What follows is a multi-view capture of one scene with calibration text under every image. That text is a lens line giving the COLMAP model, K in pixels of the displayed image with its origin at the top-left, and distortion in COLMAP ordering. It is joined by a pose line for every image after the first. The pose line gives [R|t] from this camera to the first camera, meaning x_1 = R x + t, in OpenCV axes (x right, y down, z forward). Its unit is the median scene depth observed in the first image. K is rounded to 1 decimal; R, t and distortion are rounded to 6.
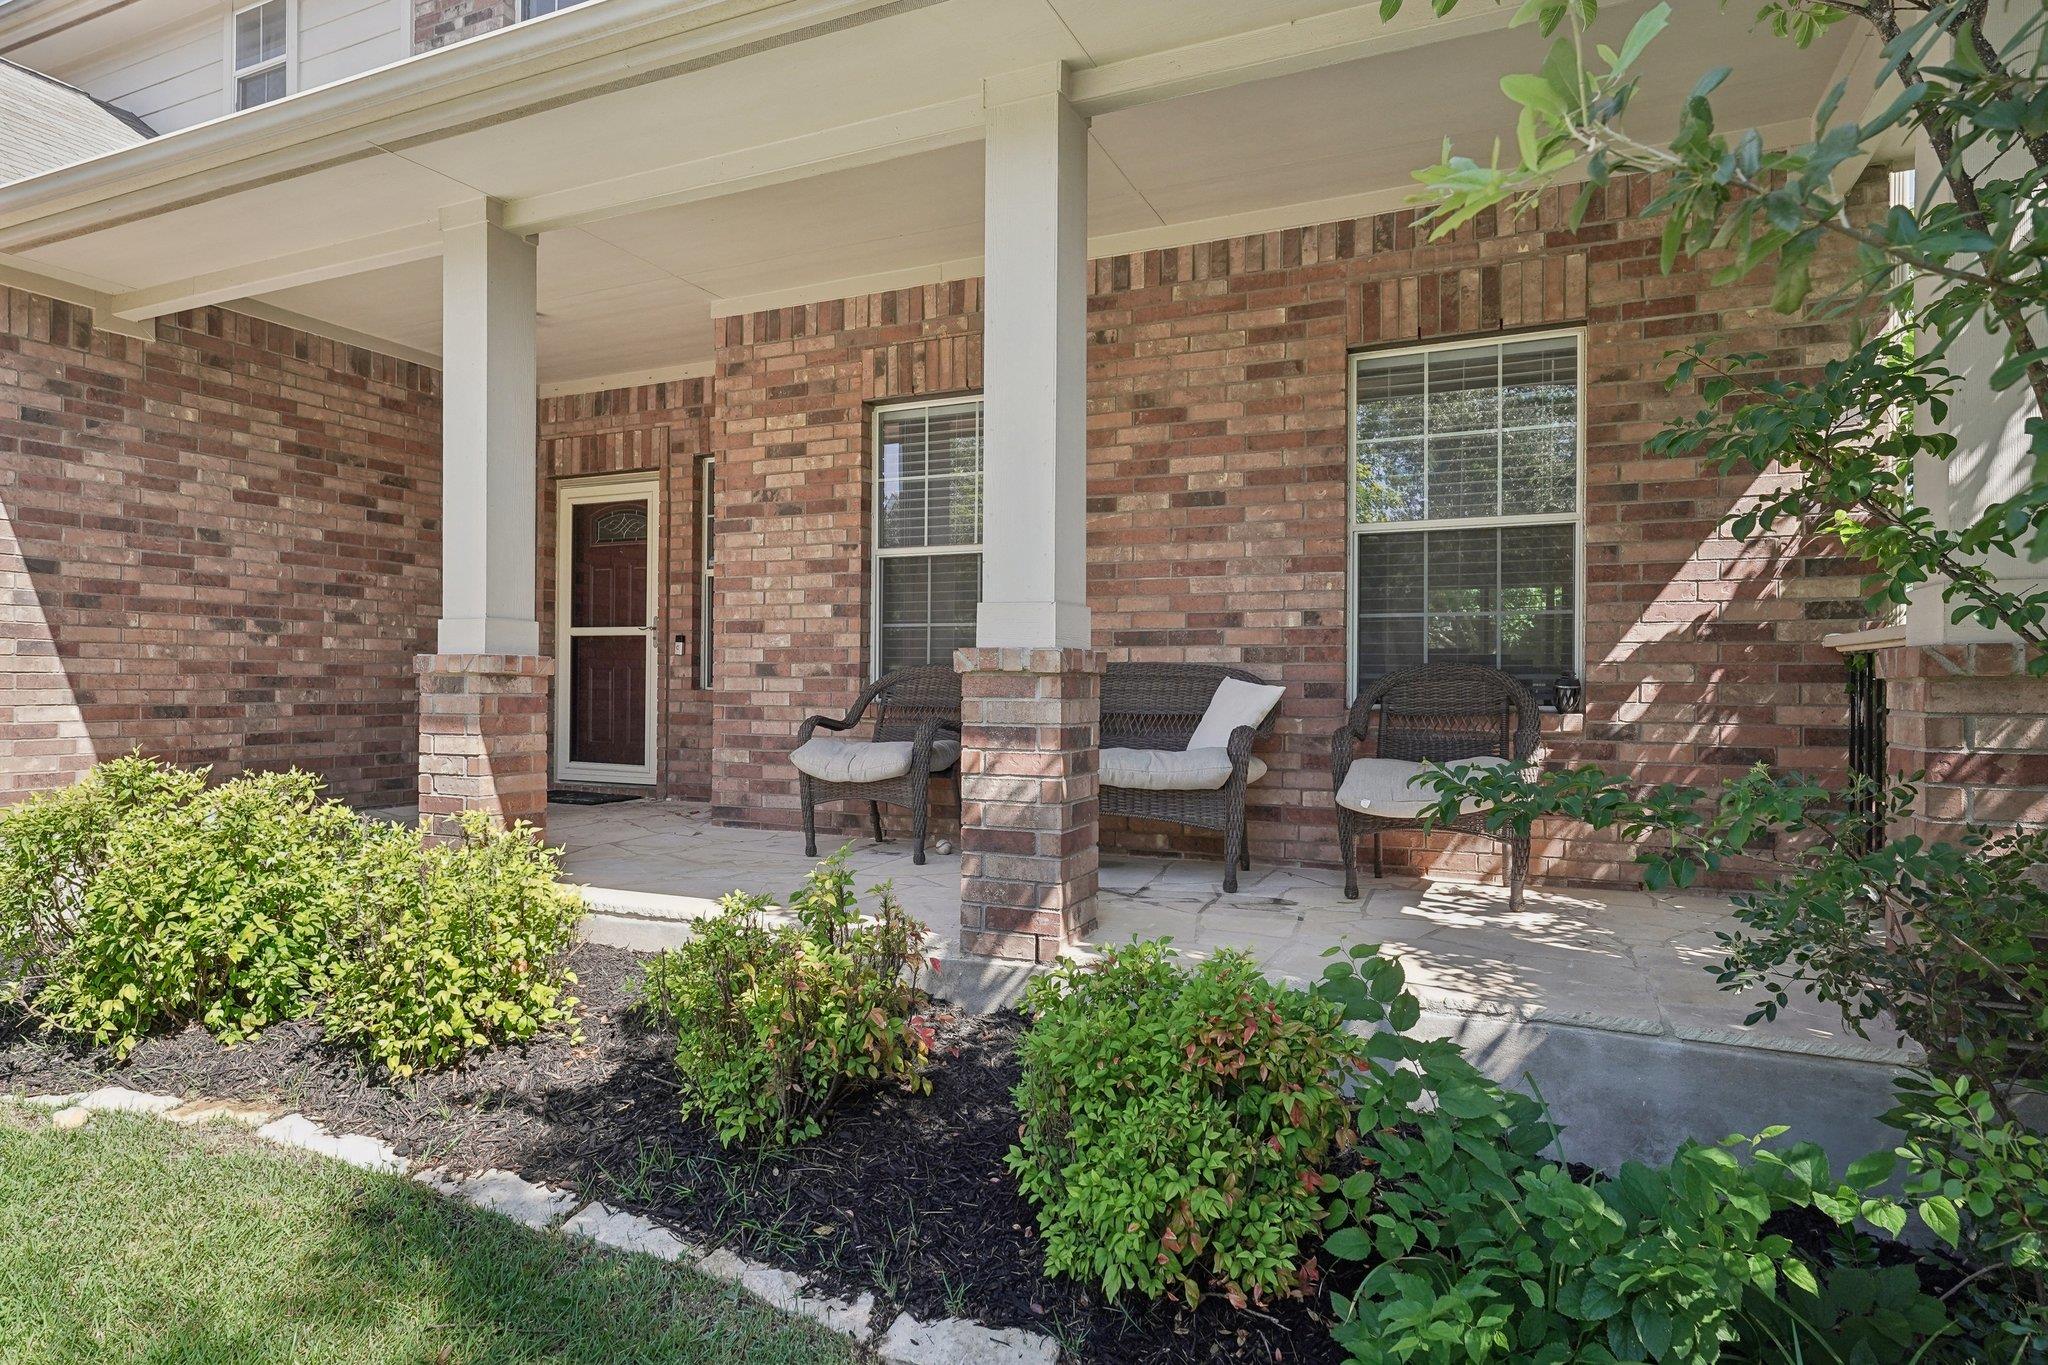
lens RADIAL K [[1101.5, 0, 1023.3], [0, 1101.5, 680.5], [0, 0, 1]] dist [-0.004157, -0.000120]
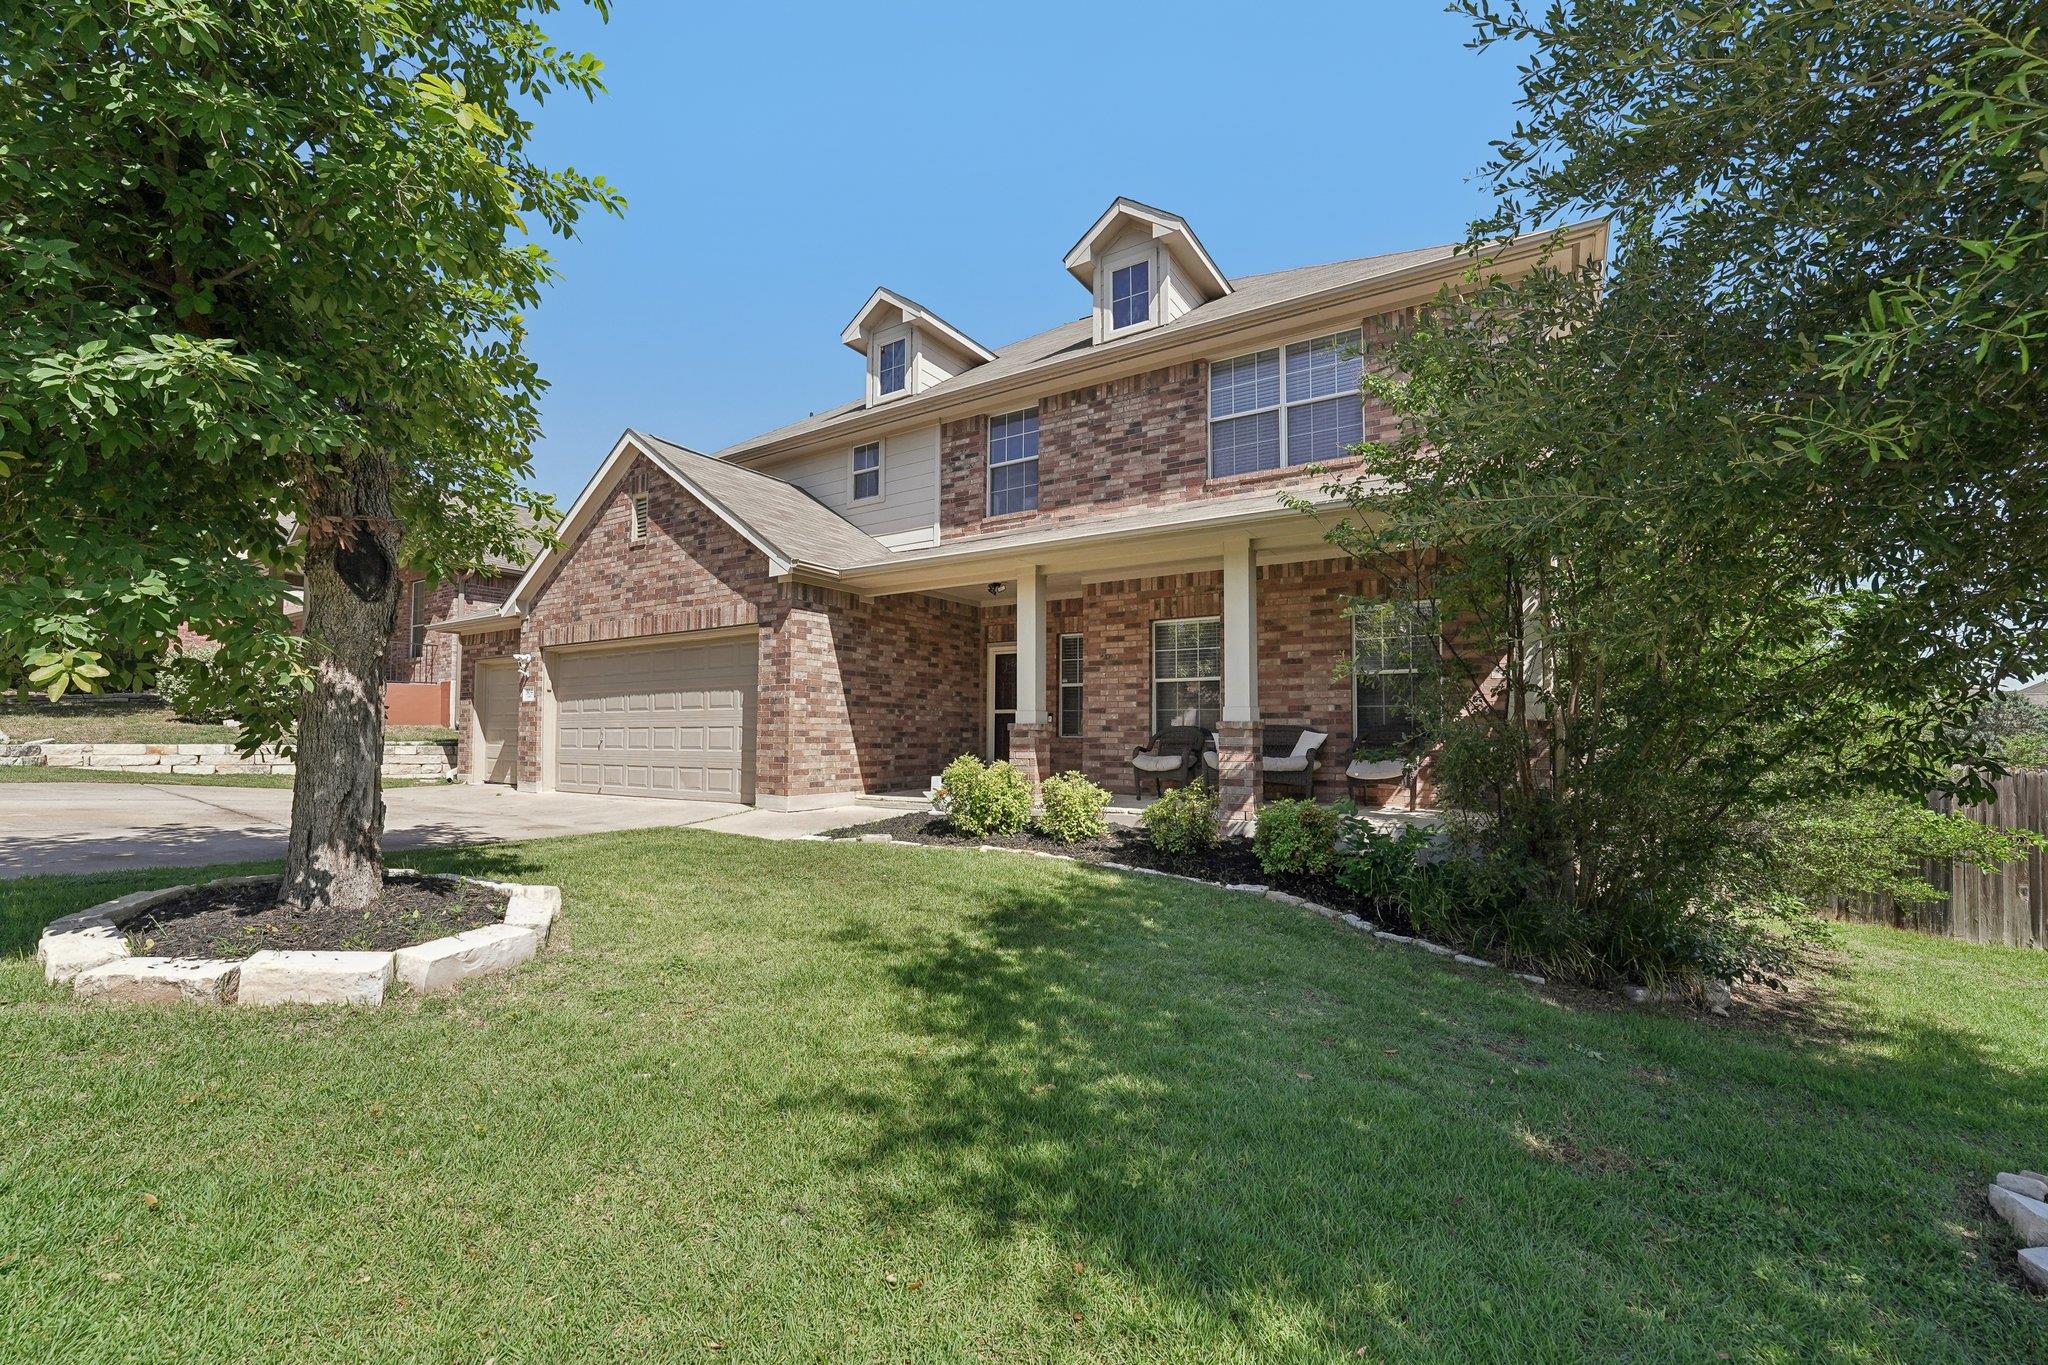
lens RADIAL K [[842.5, 0, 996.3], [0, 842.5, 705.4], [0, 0, 1]] dist [-0.023461, -0.000216]
pose [[0.987045, -0.008800, -0.160200, -0.201111], [0.003141, 0.999363, -0.035539, 0.005667], [0.160411, 0.034575, 0.986445, -1.001756]]
